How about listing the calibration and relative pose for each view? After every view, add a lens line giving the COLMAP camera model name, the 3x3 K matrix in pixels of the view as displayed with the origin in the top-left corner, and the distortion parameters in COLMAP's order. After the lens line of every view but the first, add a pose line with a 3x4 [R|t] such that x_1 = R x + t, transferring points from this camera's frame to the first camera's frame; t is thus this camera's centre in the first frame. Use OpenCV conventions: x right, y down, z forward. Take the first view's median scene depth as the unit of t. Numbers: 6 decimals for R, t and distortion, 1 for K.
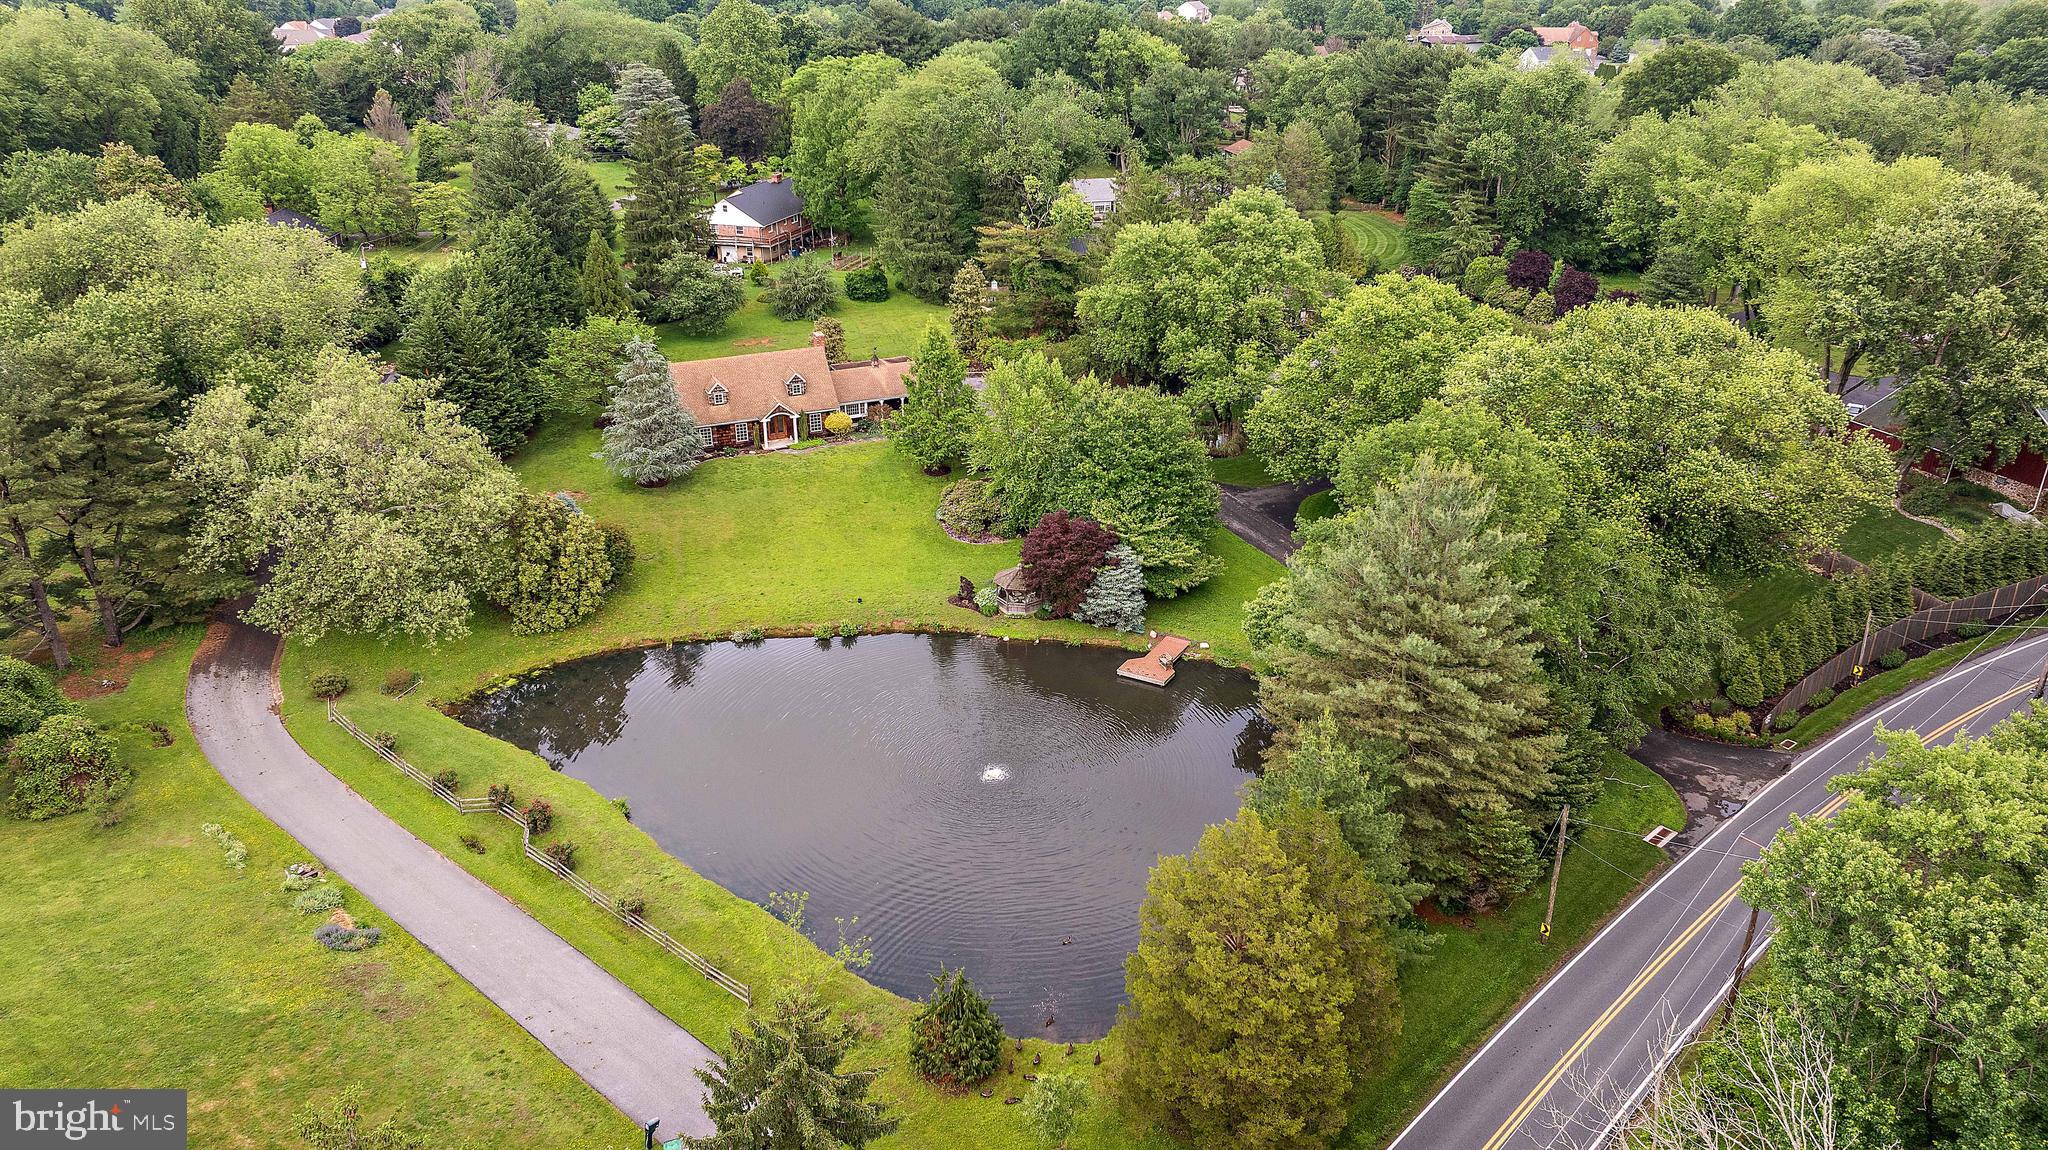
lens RADIAL K [[1433.6, 0, 1030.0], [0, 1433.6, 560.8], [0, 0, 1]] dist [-0.016449, 0.002106]
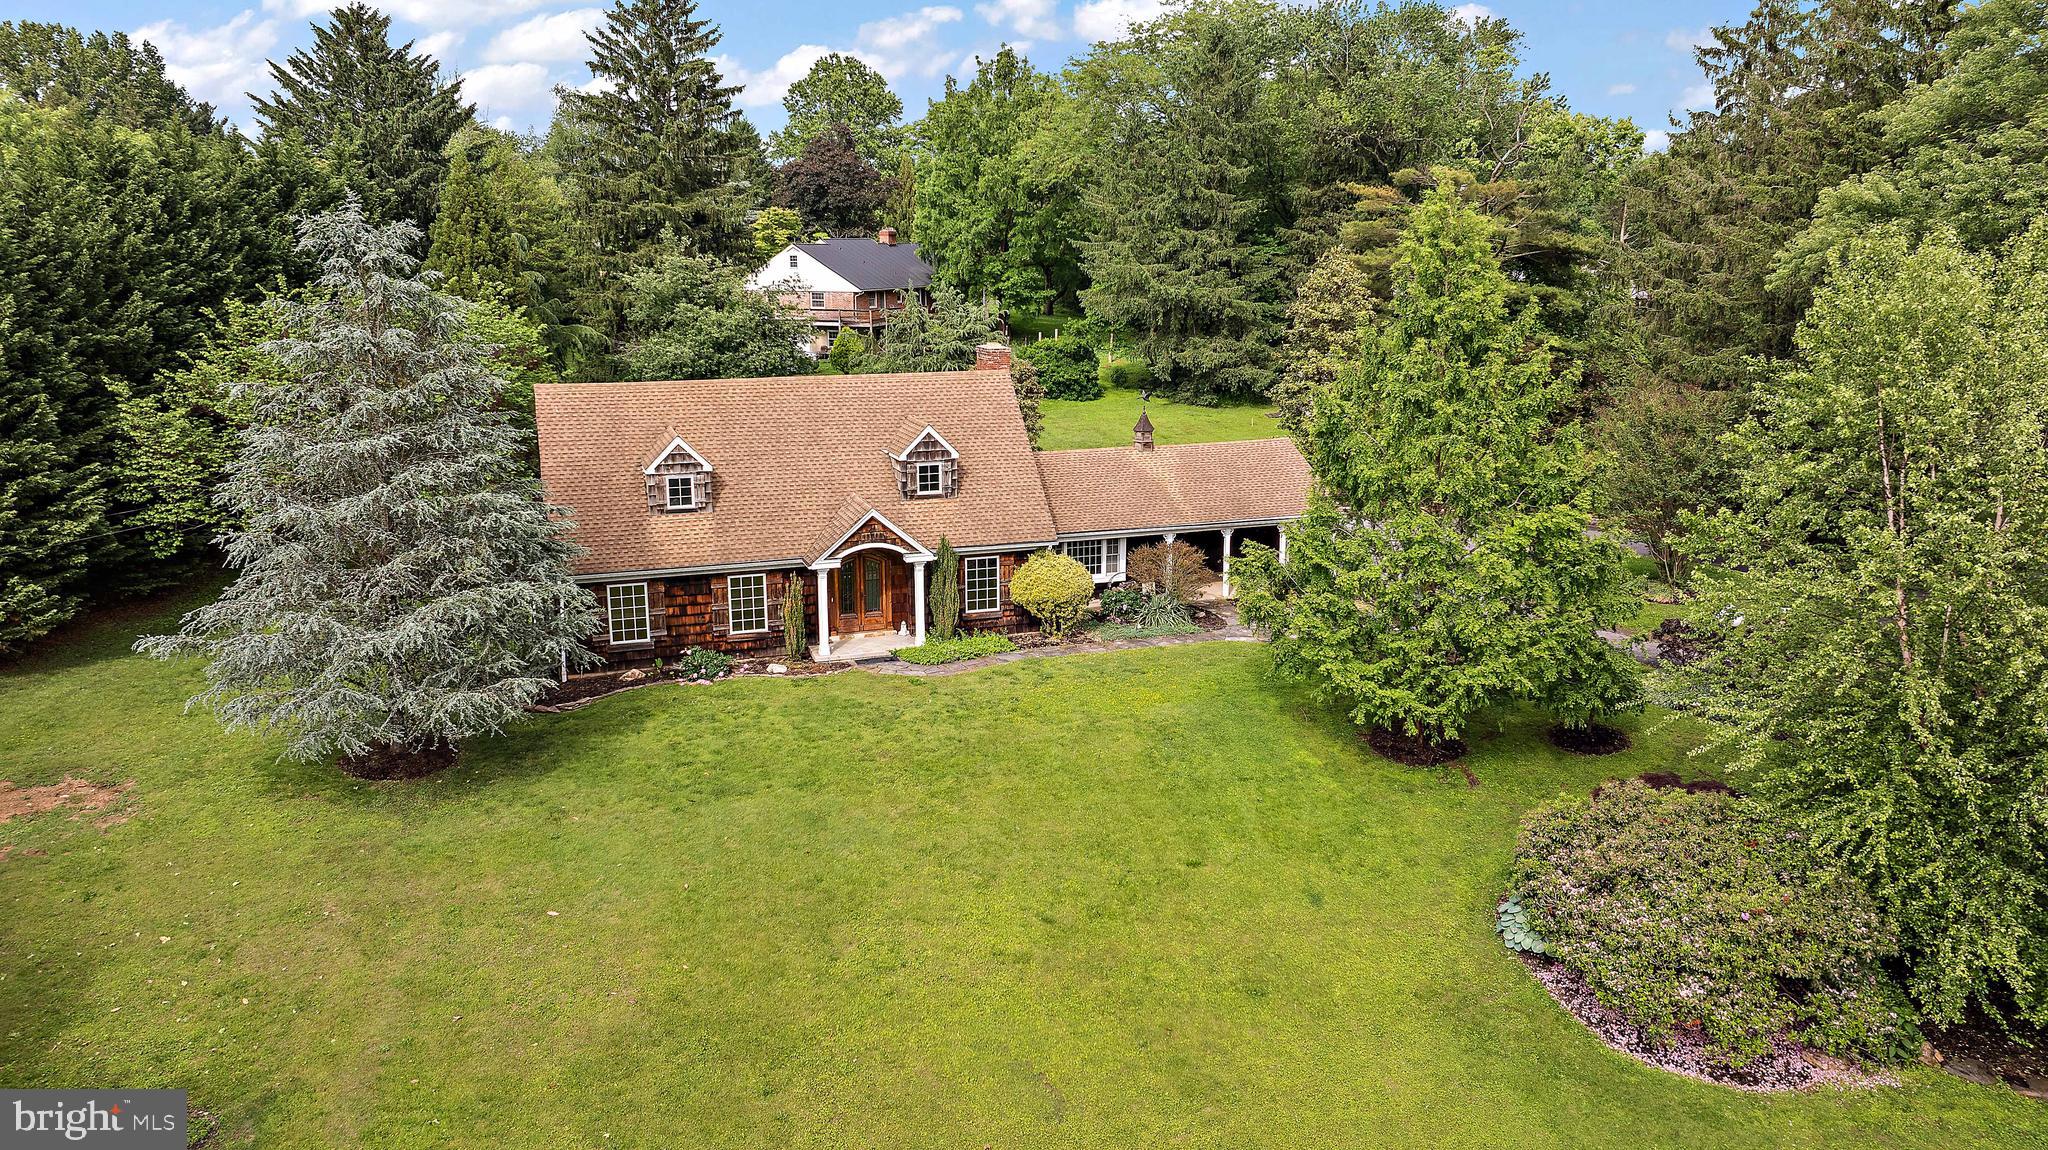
lens RADIAL K [[1433.6, 0, 1030.0], [0, 1433.6, 560.8], [0, 0, 1]] dist [-0.016449, 0.002106]
pose [[0.997736, 0.020774, -0.063971, -0.130643], [-0.032787, 0.980670, -0.192904, -0.044170], [0.058727, 0.194564, 0.979130, 0.755922]]
